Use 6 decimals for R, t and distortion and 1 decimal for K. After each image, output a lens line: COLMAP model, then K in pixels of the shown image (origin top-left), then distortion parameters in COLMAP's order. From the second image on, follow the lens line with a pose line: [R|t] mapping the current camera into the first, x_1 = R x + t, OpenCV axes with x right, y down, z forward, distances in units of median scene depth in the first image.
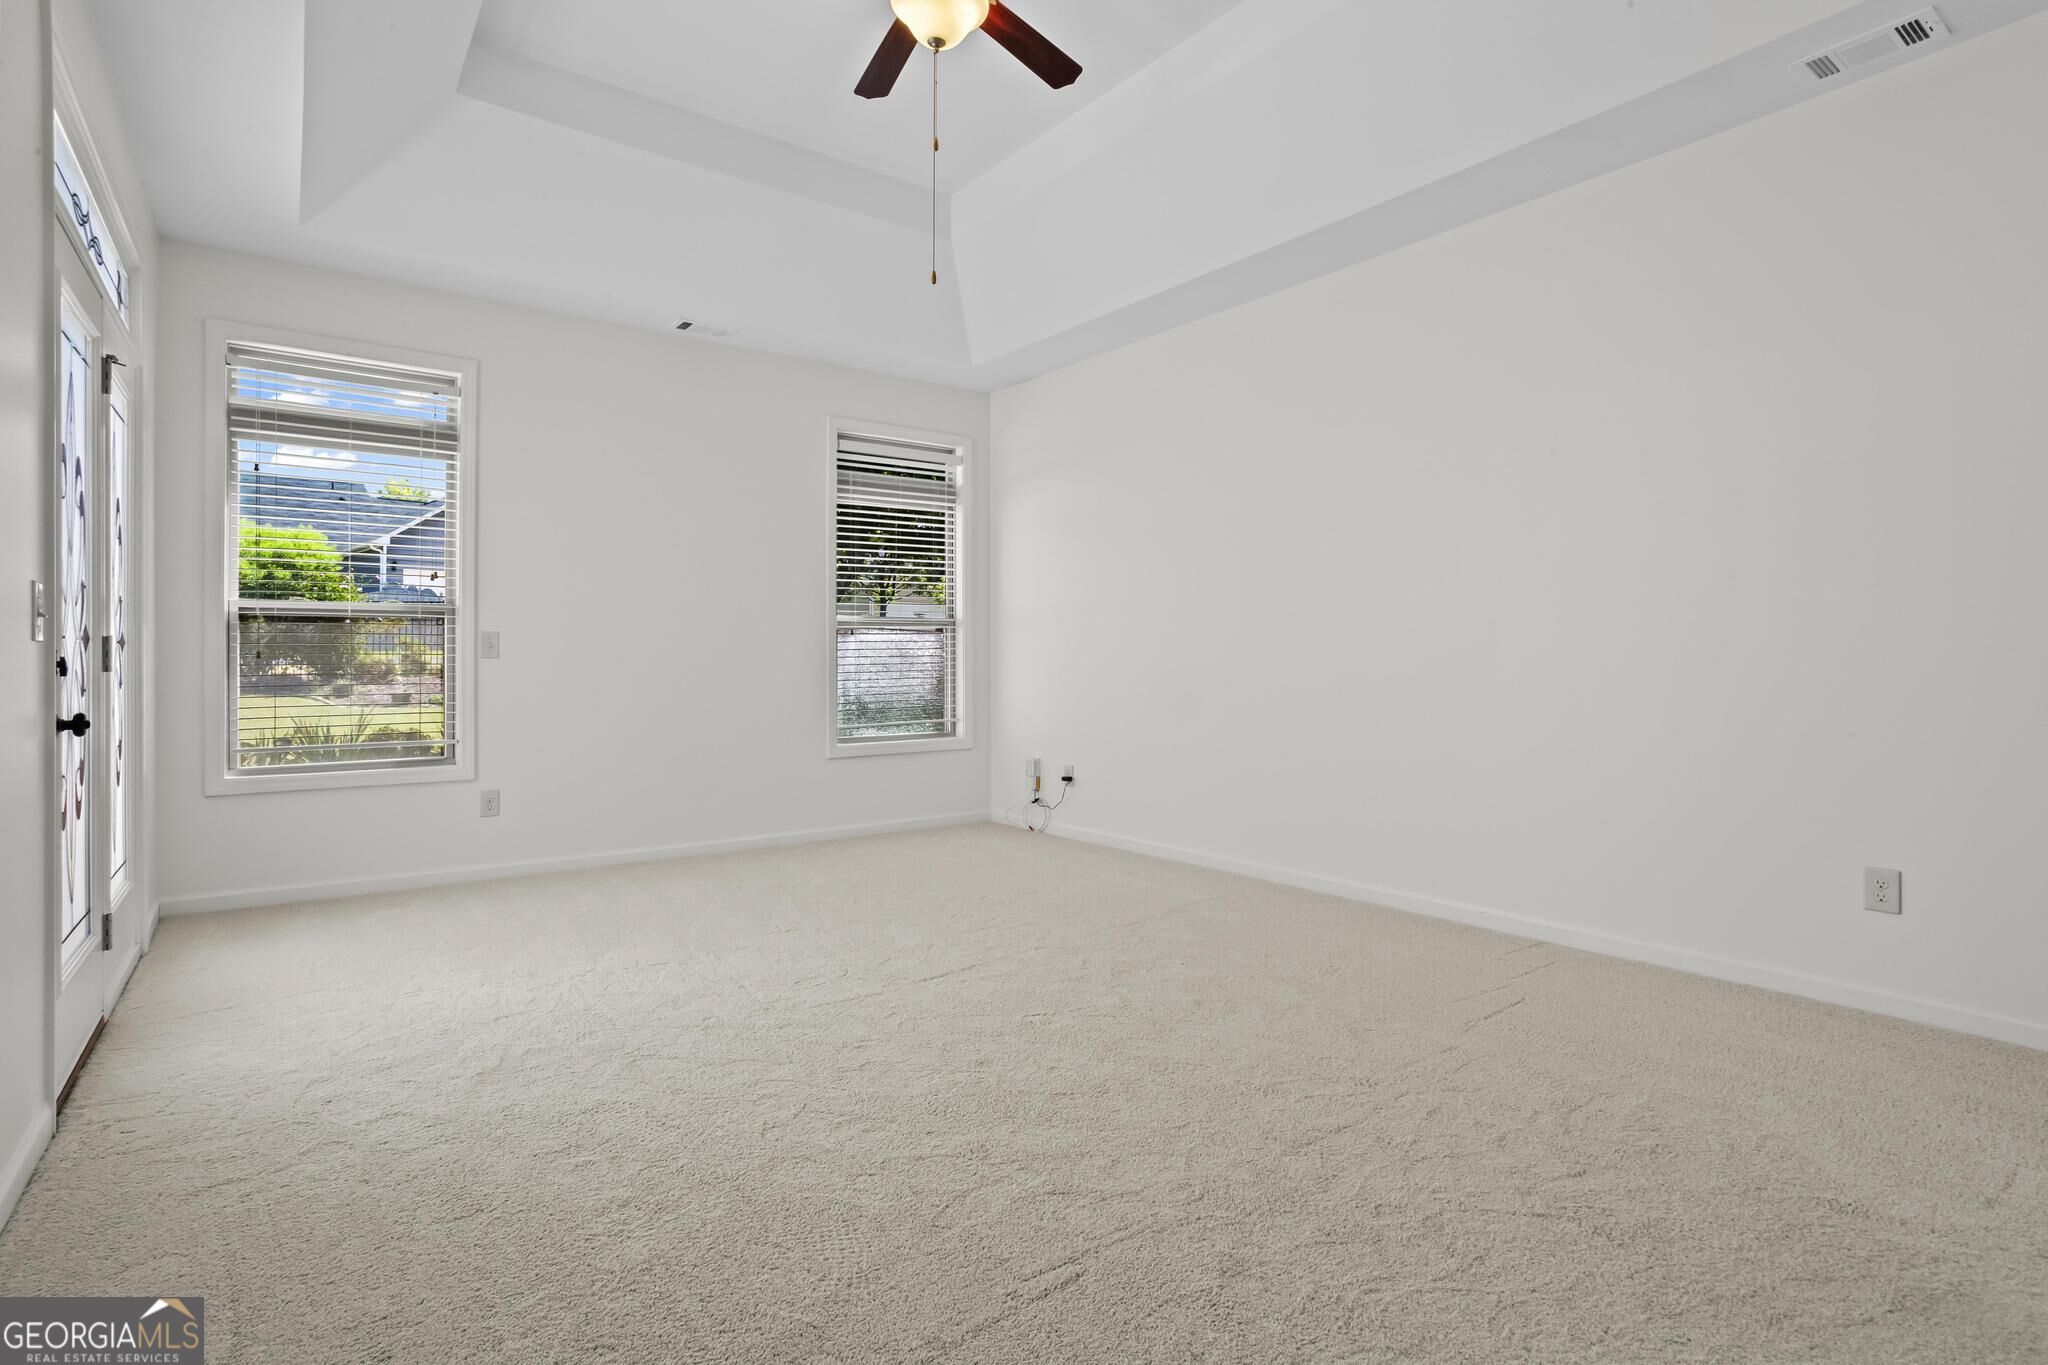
lens RADIAL K [[1011.2, 0, 983.9], [0, 1011.2, 667.8], [0, 0, 1]] dist [-0.030110, 0.012157]
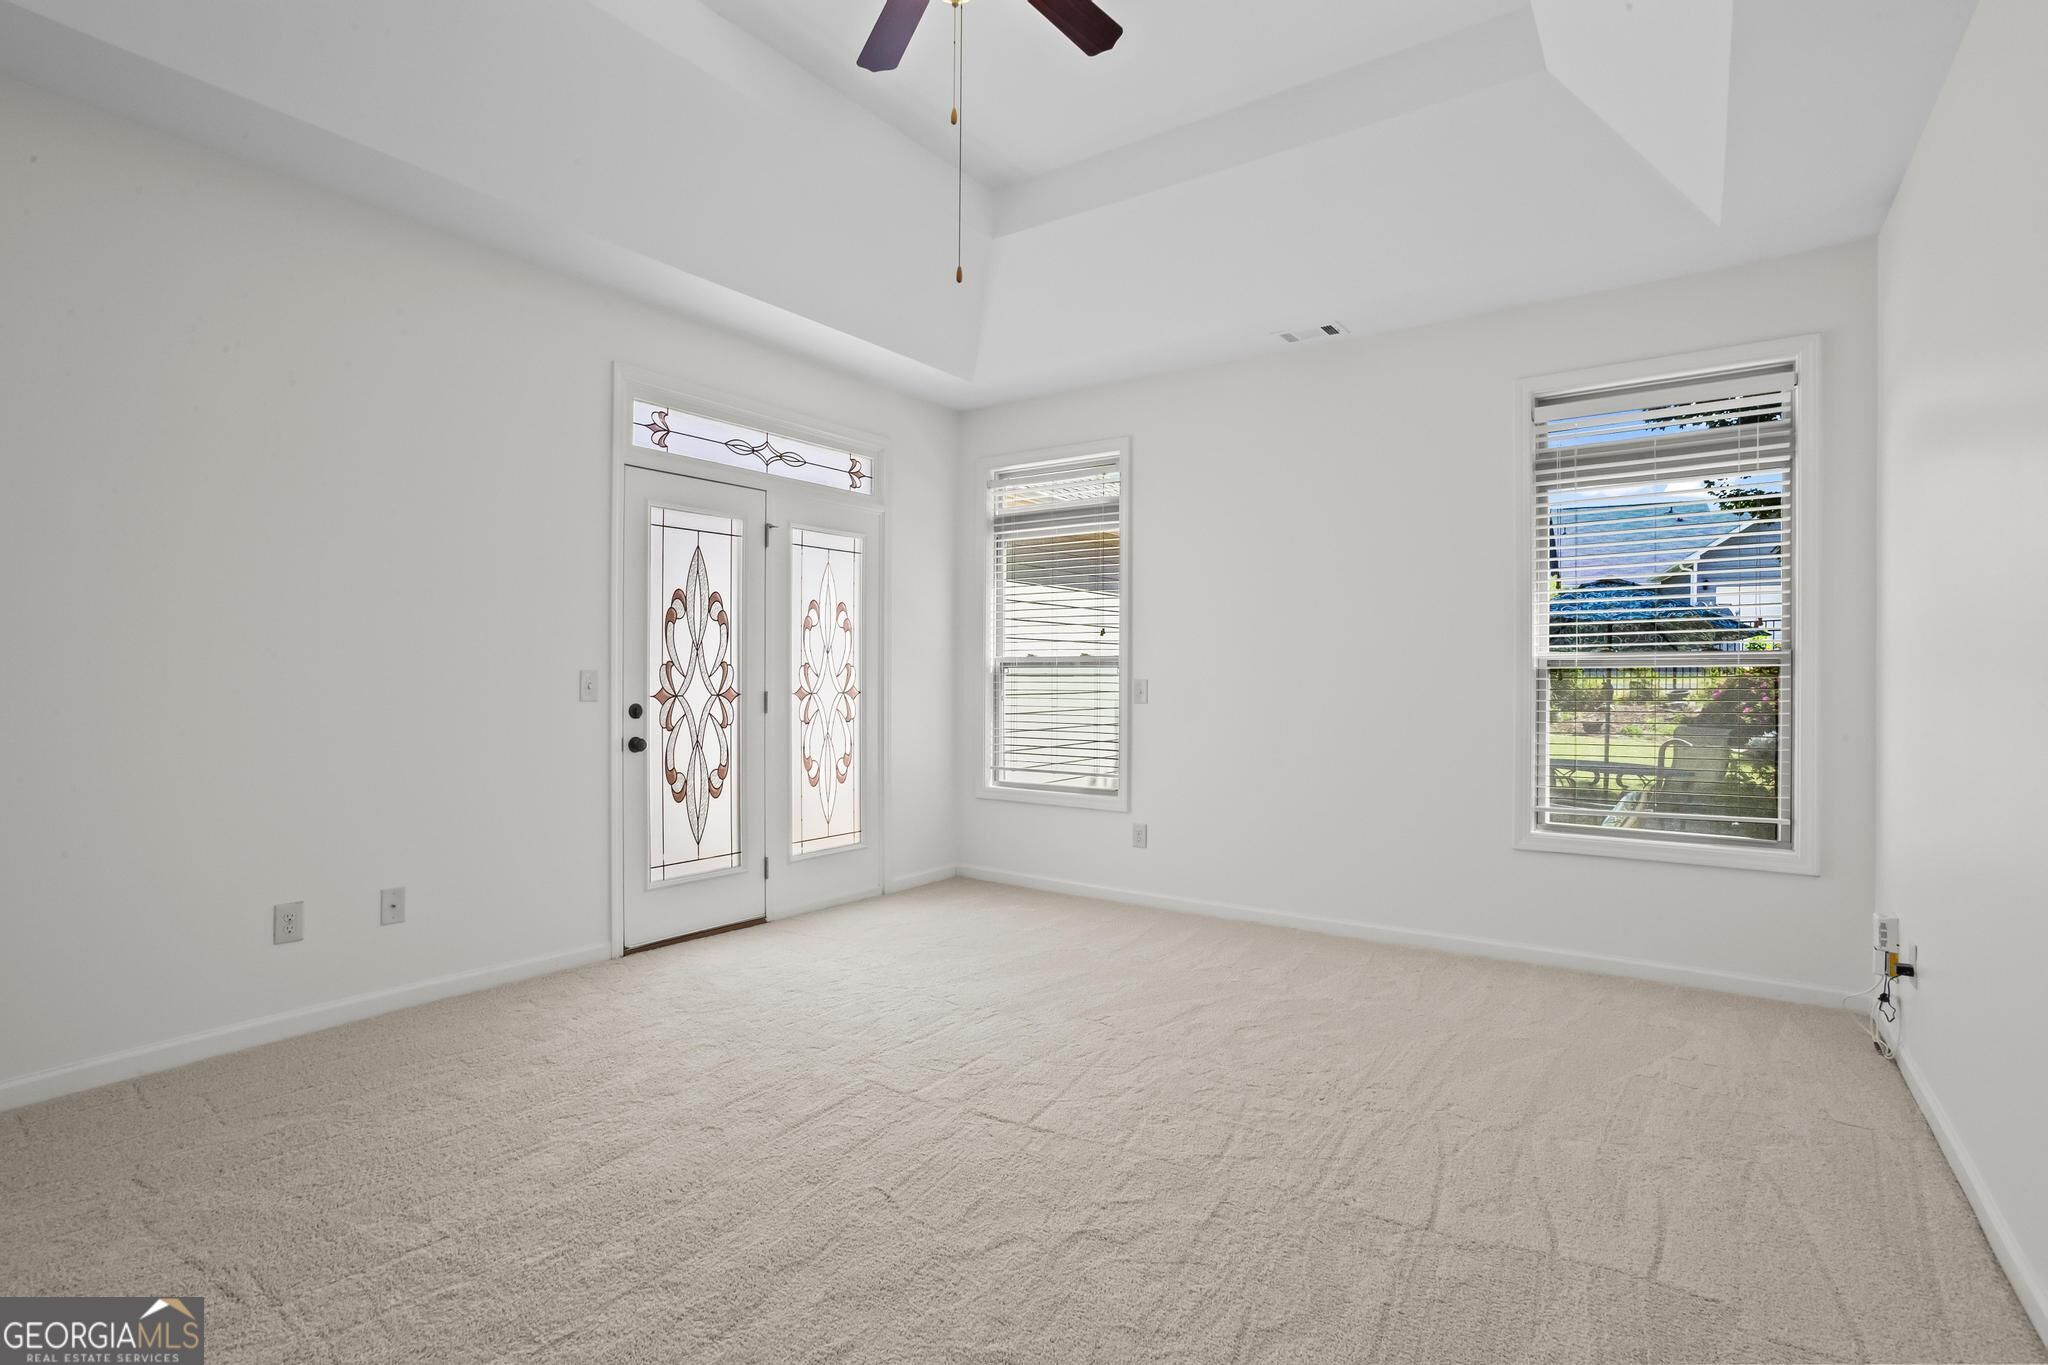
lens RADIAL K [[1011.2, 0, 1021.8], [0, 1011.2, 674.0], [0, 0, 1]] dist [-0.030110, 0.012157]
pose [[0.310198, 0.001407, -0.950671, 0.382820], [-0.011968, 0.999925, -0.002425, -0.027690], [0.950597, 0.012130, 0.310191, 0.393557]]
